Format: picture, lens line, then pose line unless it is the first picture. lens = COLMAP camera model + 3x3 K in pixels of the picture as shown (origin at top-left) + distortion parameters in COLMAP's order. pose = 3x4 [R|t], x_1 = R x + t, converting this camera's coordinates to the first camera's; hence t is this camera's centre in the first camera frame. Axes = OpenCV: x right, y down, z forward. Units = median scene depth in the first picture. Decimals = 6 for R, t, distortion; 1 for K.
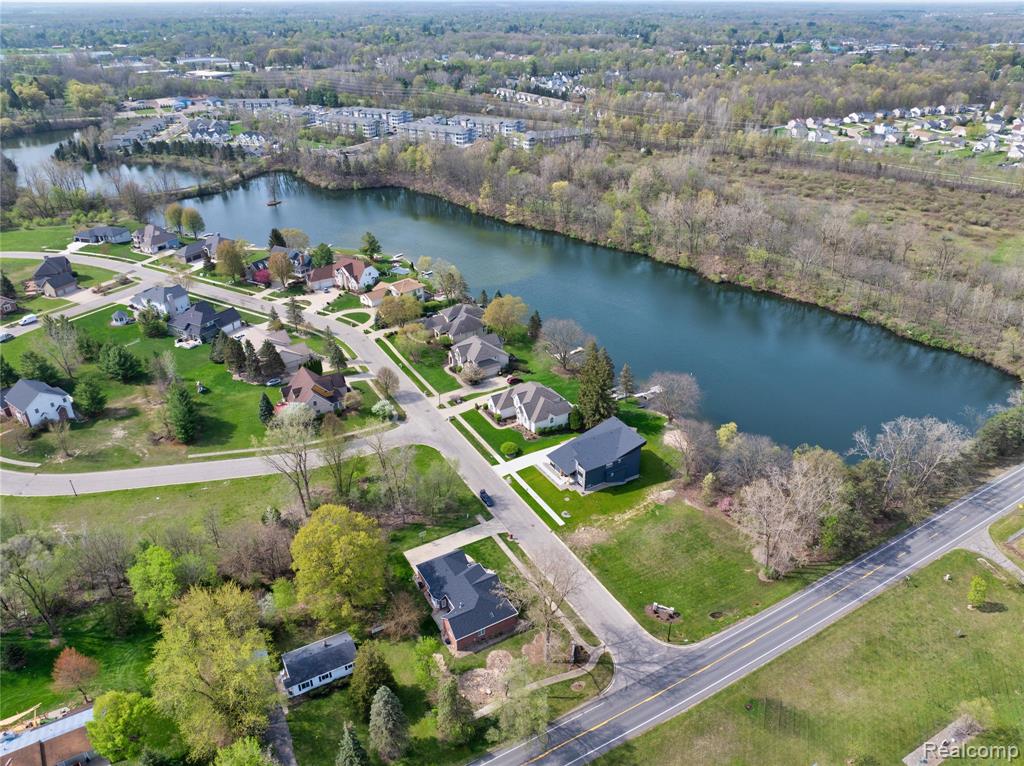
lens RADIAL K [[713.9, 0, 518.1], [0, 713.9, 383.1], [0, 0, 1]] dist [-0.035252, -0.005129]
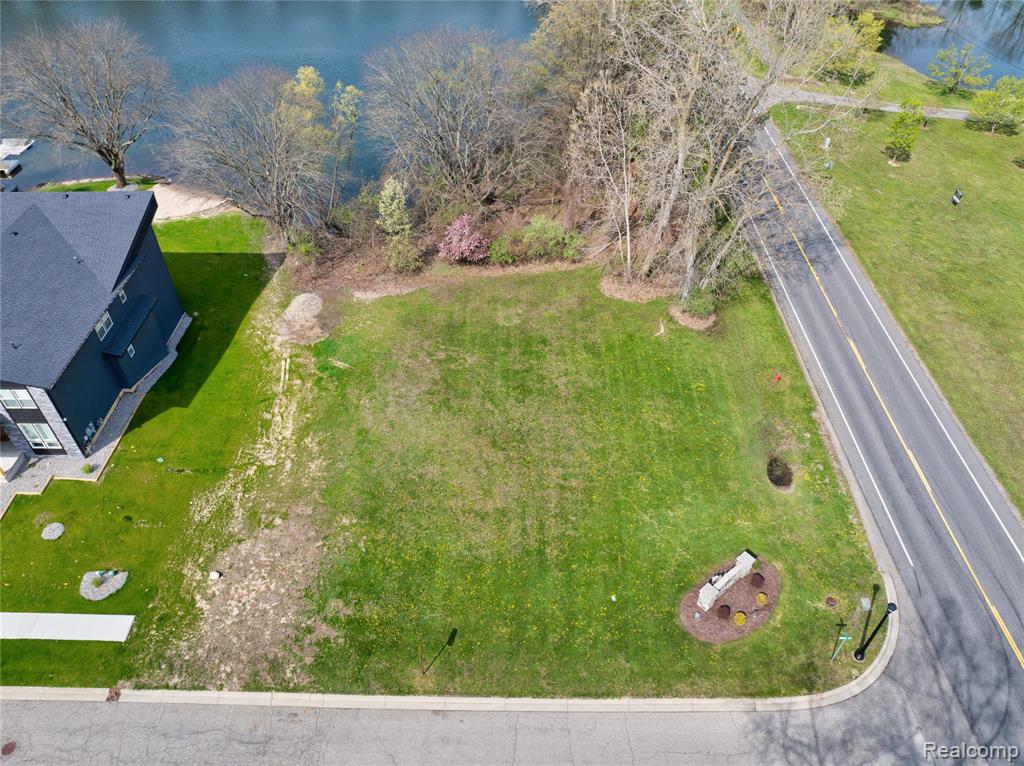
lens RADIAL K [[719.4, 0, 514.3], [0, 719.4, 381.9], [0, 0, 1]] dist [-0.039308, -0.000111]
pose [[0.510299, -0.576047, 0.638564, 0.024418], [0.412485, 0.815482, 0.406012, 0.086529], [-0.754619, 0.056211, 0.653751, 0.697144]]
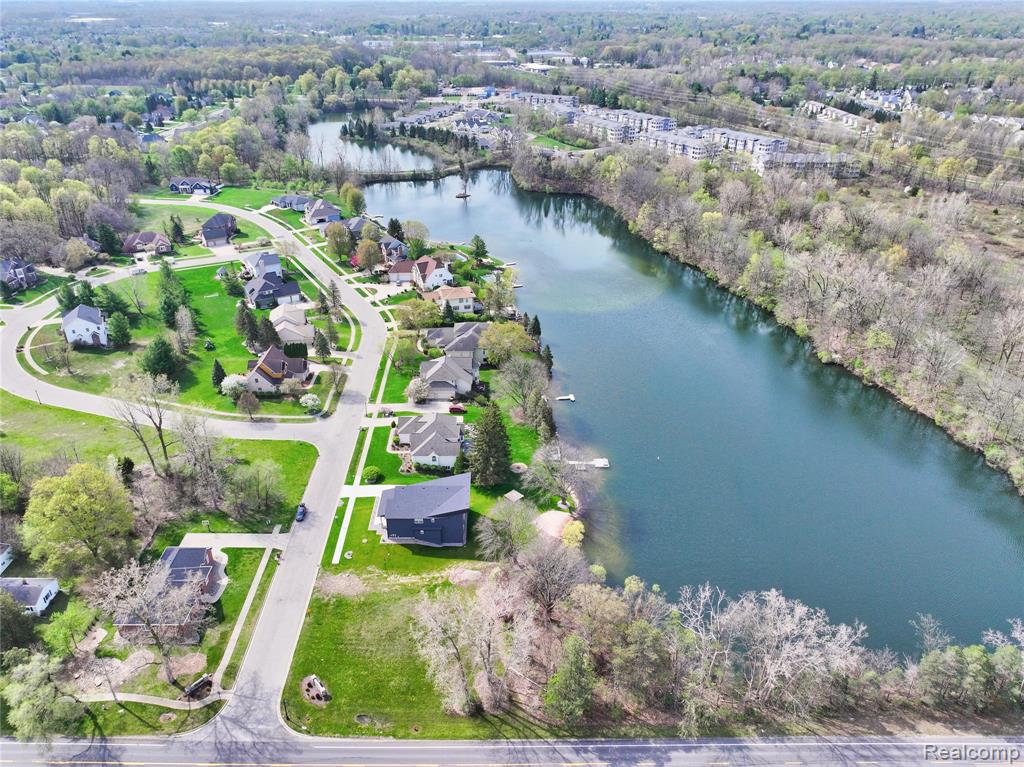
lens RADIAL K [[727.9, 0, 496.4], [0, 727.9, 385.8], [0, 0, 1]] dist [0.002702, -0.002604]
pose [[0.863844, 0.239776, -0.443037, 0.568308], [-0.242835, 0.968736, 0.050803, -0.118923], [0.441367, 0.063699, 0.895063, 0.201369]]
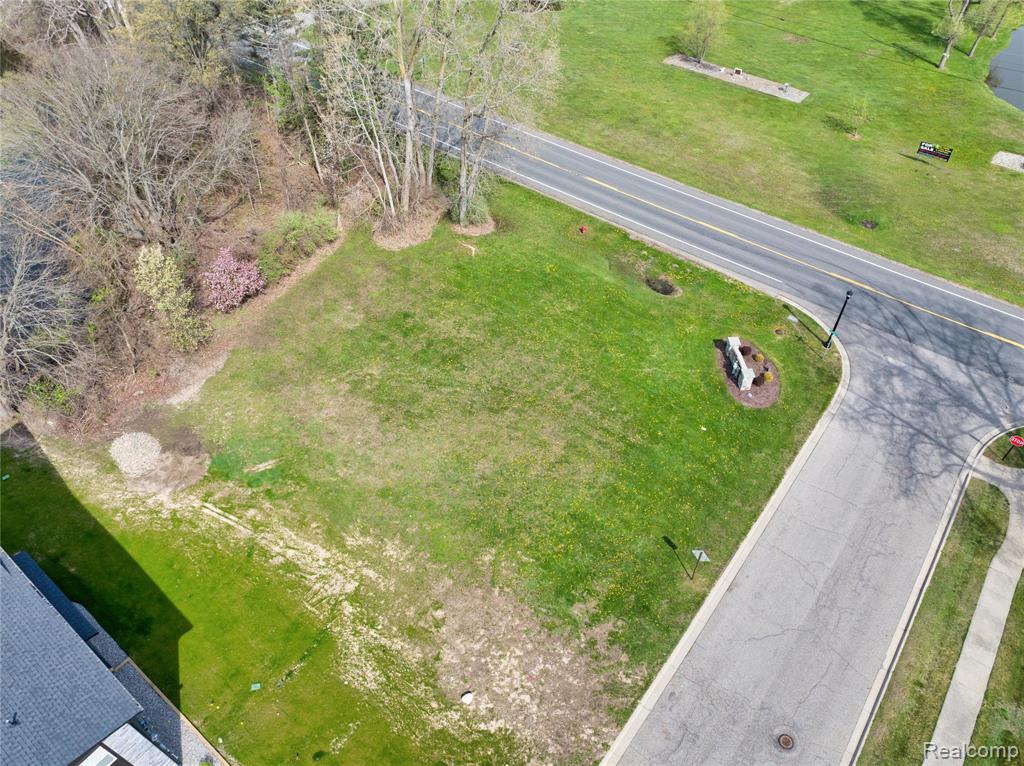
lens RADIAL K [[714.3, 0, 515.4], [0, 714.3, 387.7], [0, 0, 1]] dist [-0.038859, 0.003460]
pose [[-0.372319, -0.677981, 0.633814, 0.016177], [0.445630, 0.468450, 0.762869, 0.012149], [-0.814121, 0.566477, 0.127716, 0.835173]]
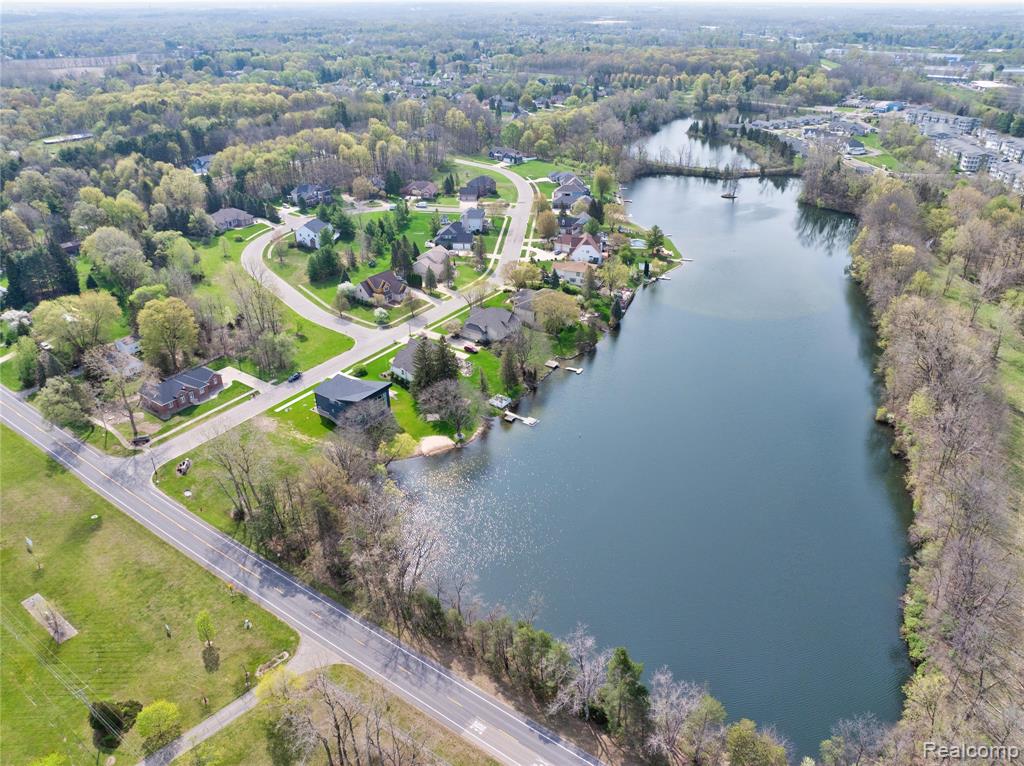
lens RADIAL K [[714.3, 0, 515.4], [0, 714.3, 387.7], [0, 0, 1]] dist [-0.038859, 0.003460]
pose [[0.415787, 0.440277, -0.795788, 1.142876], [-0.437880, 0.863825, 0.249134, -0.317730], [0.797109, 0.244873, 0.551955, 0.578329]]
